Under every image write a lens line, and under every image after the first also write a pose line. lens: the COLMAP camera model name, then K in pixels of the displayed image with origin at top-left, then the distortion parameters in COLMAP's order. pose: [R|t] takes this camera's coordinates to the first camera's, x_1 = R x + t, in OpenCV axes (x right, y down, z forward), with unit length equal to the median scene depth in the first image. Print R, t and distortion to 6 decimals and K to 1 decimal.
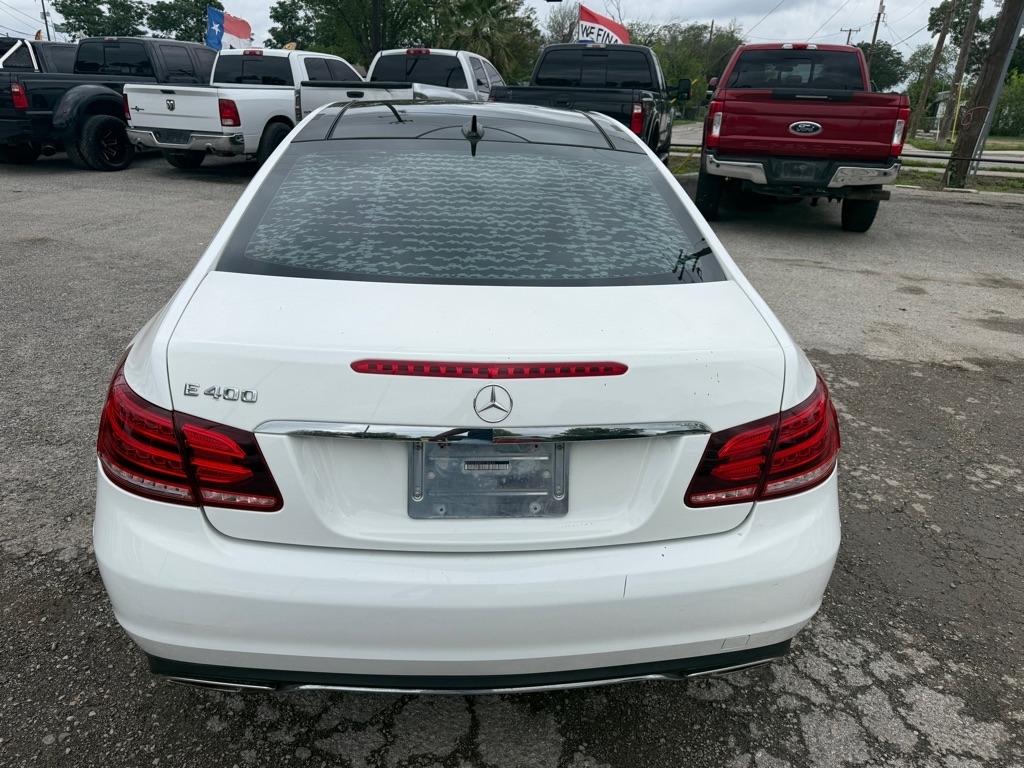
lens RADIAL K [[732.6, 0, 517.0], [0, 732.6, 381.8], [0, 0, 1]] dist [0.004284, -0.007193]
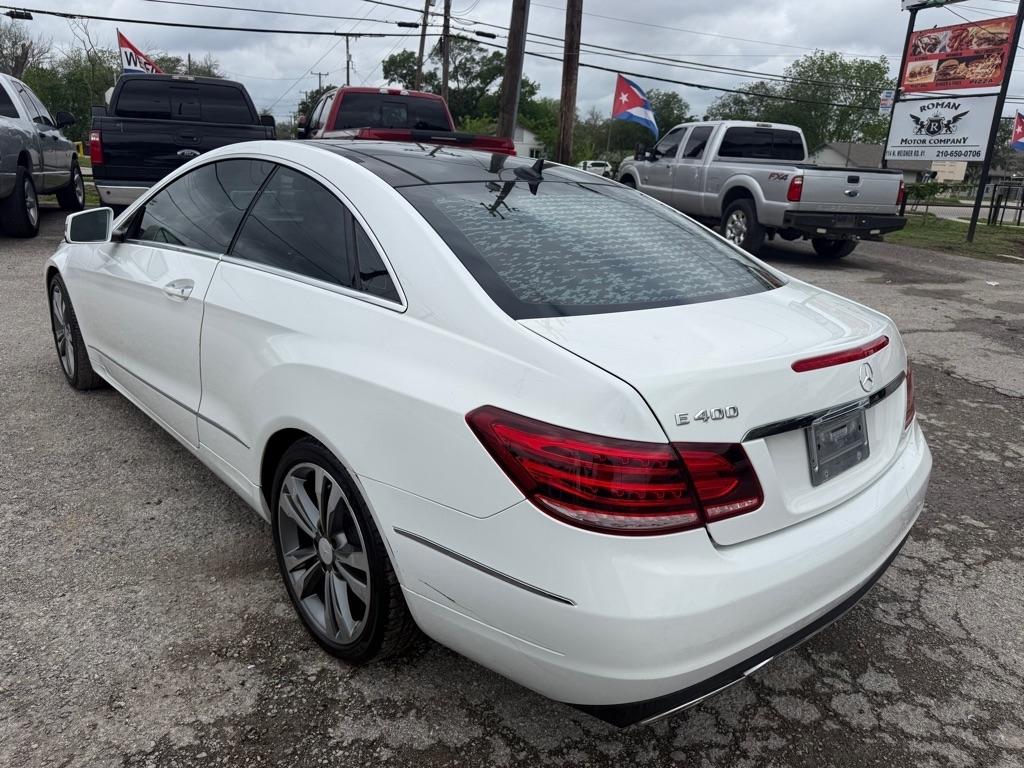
lens RADIAL K [[731.3, 0, 509.6], [0, 731.3, 380.6], [0, 0, 1]] dist [0.009746, -0.012895]
pose [[0.792086, -0.174368, 0.584975, -0.836924], [0.200142, 0.979542, 0.020977, -0.076738], [-0.576665, 0.100462, 0.810780, 0.193293]]
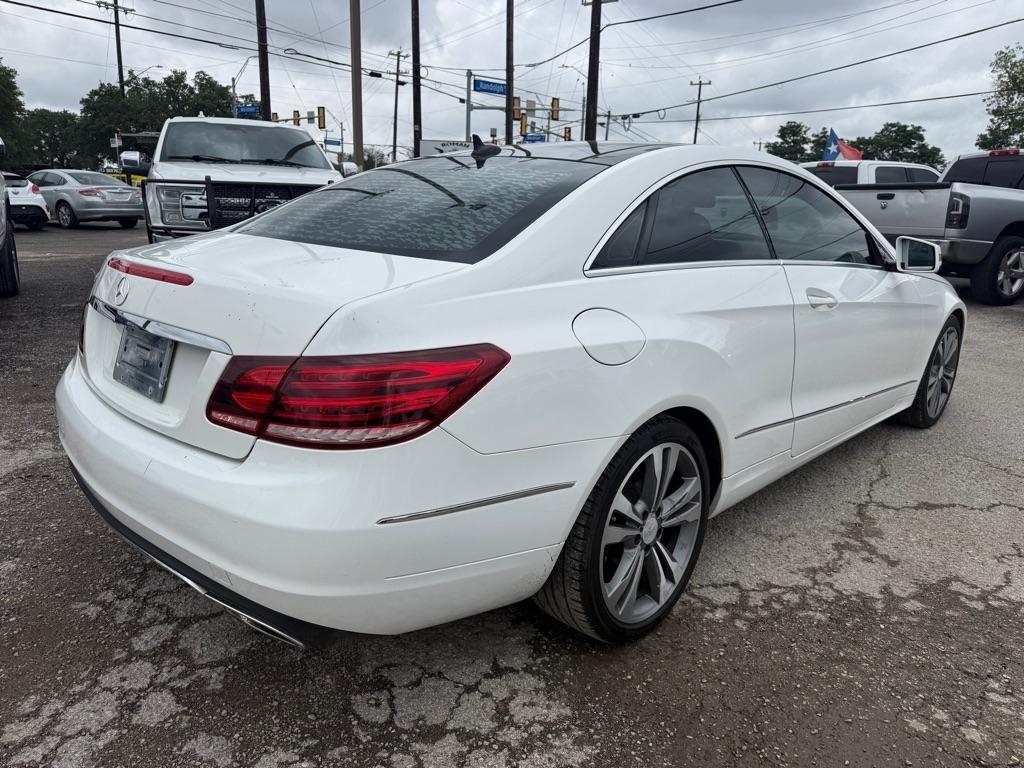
lens RADIAL K [[734.5, 0, 509.5], [0, 734.5, 382.7], [0, 0, 1]] dist [0.007173, -0.003607]
pose [[0.657281, 0.169982, -0.734226, 0.917822], [-0.285443, 0.957800, -0.033788, 0.020750], [0.697498, 0.231788, 0.678064, 0.395489]]
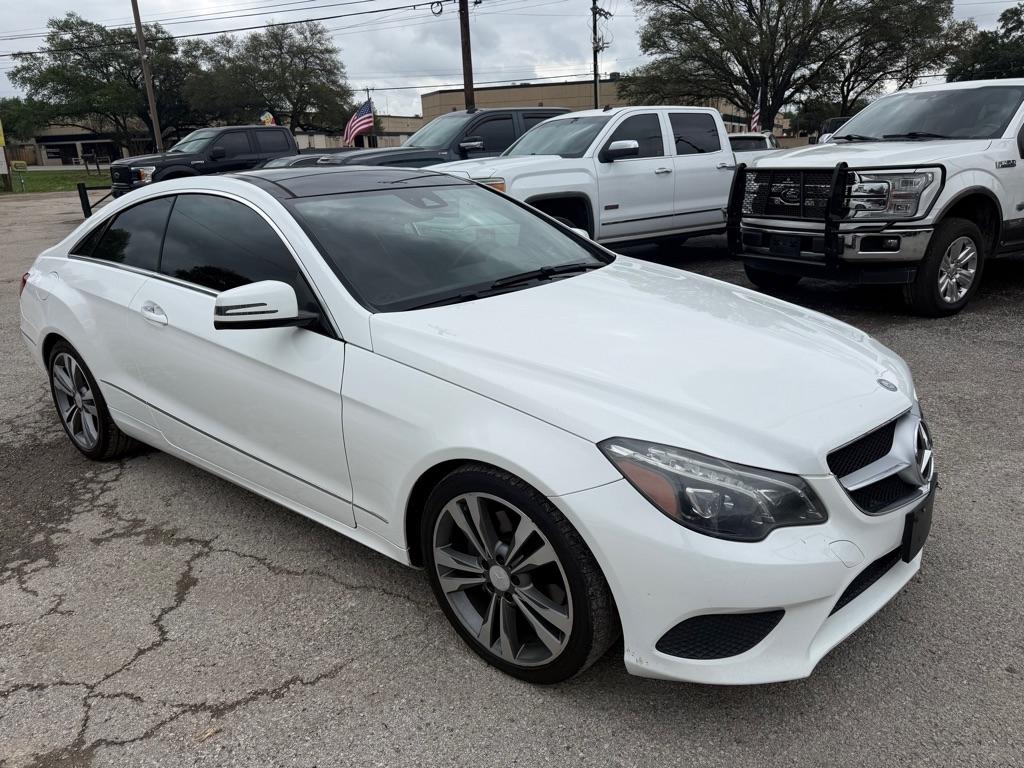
lens RADIAL K [[732.6, 0, 517.0], [0, 732.6, 381.8], [0, 0, 1]] dist [0.004284, -0.007193]
pose [[-0.702589, 0.203158, -0.681979, 0.822812], [-0.248317, 0.828138, 0.502520, -1.107325], [0.666864, 0.522412, -0.531393, 2.918590]]
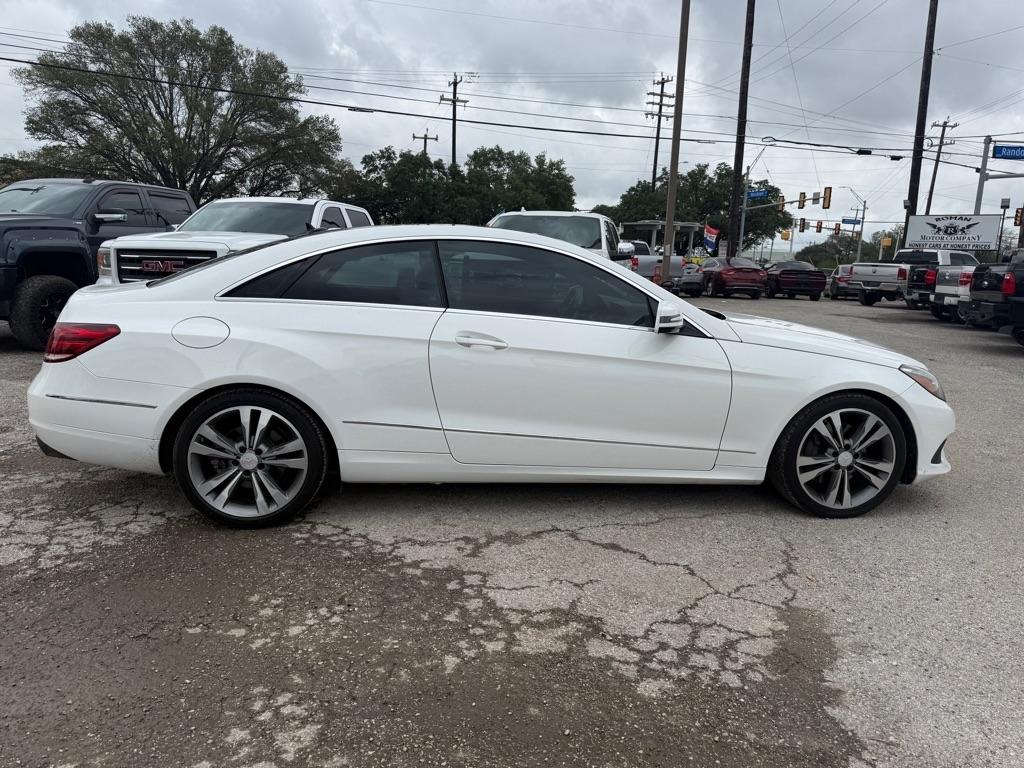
lens RADIAL K [[738.0, 0, 512.0], [0, 738.0, 384.0], [0, 0, 1]] dist [-0.003574, -0.005655]
pose [[0.022912, 0.131702, -0.991025, 1.920687], [-0.397323, 0.910836, 0.111860, -0.432495], [0.917393, 0.391194, 0.073197, 1.591032]]
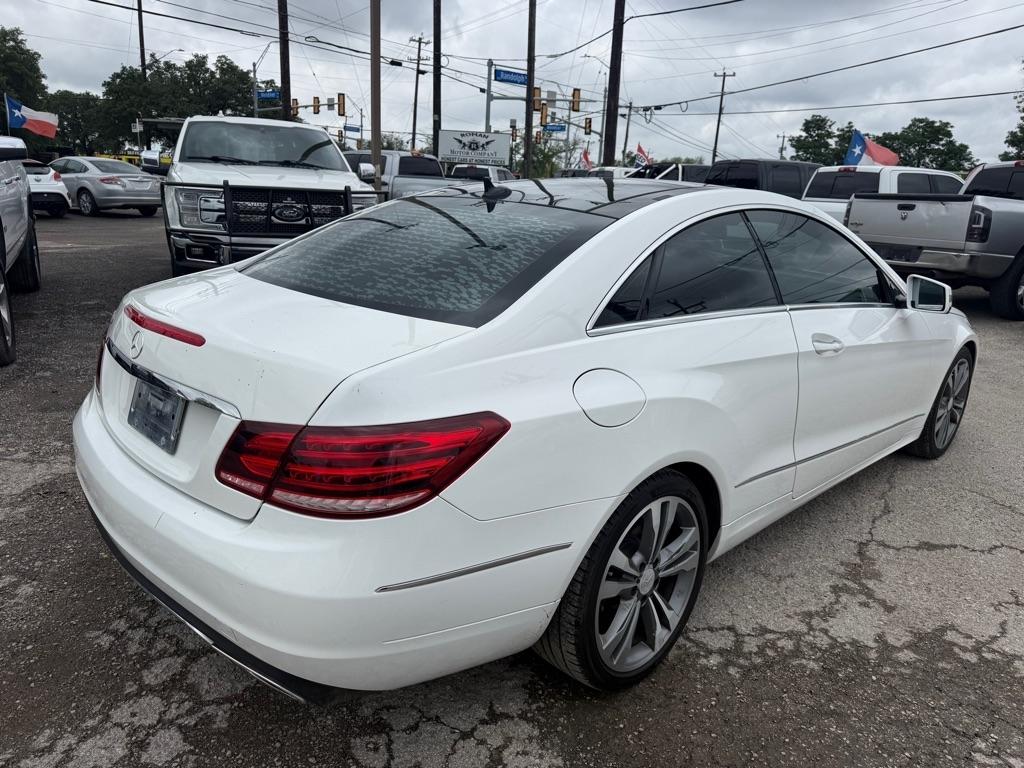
lens RADIAL K [[735.0, 0, 509.3], [0, 735.0, 388.4], [0, 0, 1]] dist [0.004039, -0.000551]
pose [[0.638415, 0.202167, -0.742668, 0.925483], [-0.309105, 0.951003, -0.006835, -0.062700], [0.704898, 0.233925, 0.669625, 0.373387]]
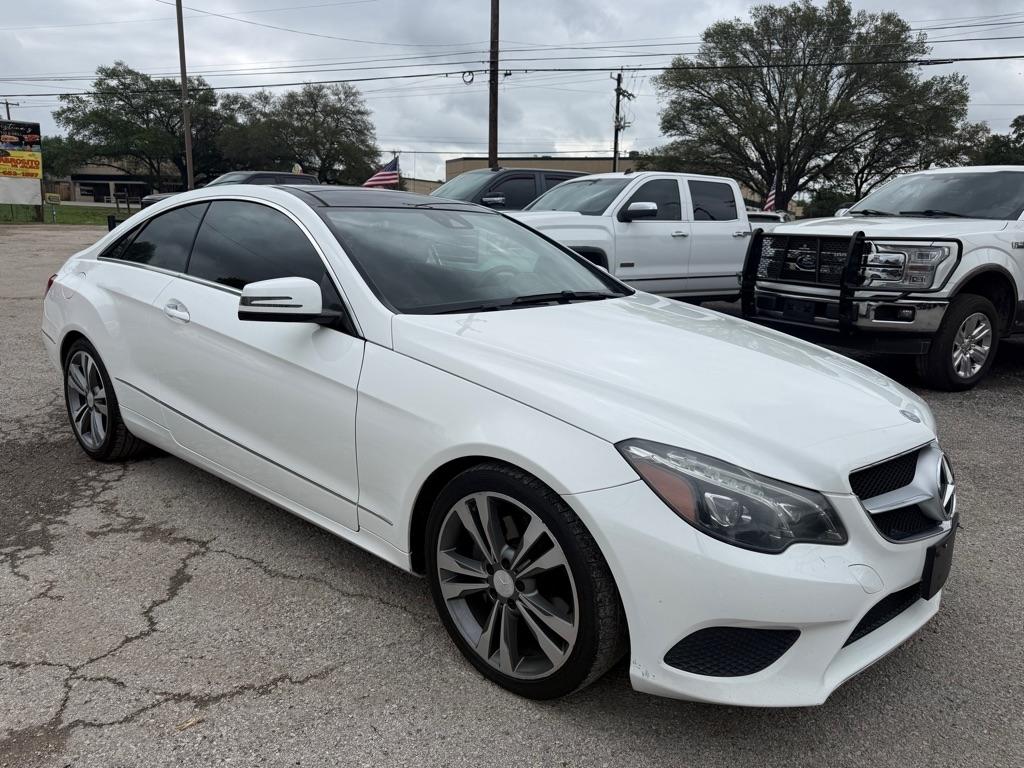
lens RADIAL K [[731.3, 0, 509.6], [0, 731.3, 380.6], [0, 0, 1]] dist [0.009746, -0.012895]
pose [[-0.722890, 0.090662, -0.684989, 0.846850], [-0.302734, 0.849581, 0.431931, -1.028906], [0.621114, 0.519608, -0.586707, 2.945348]]
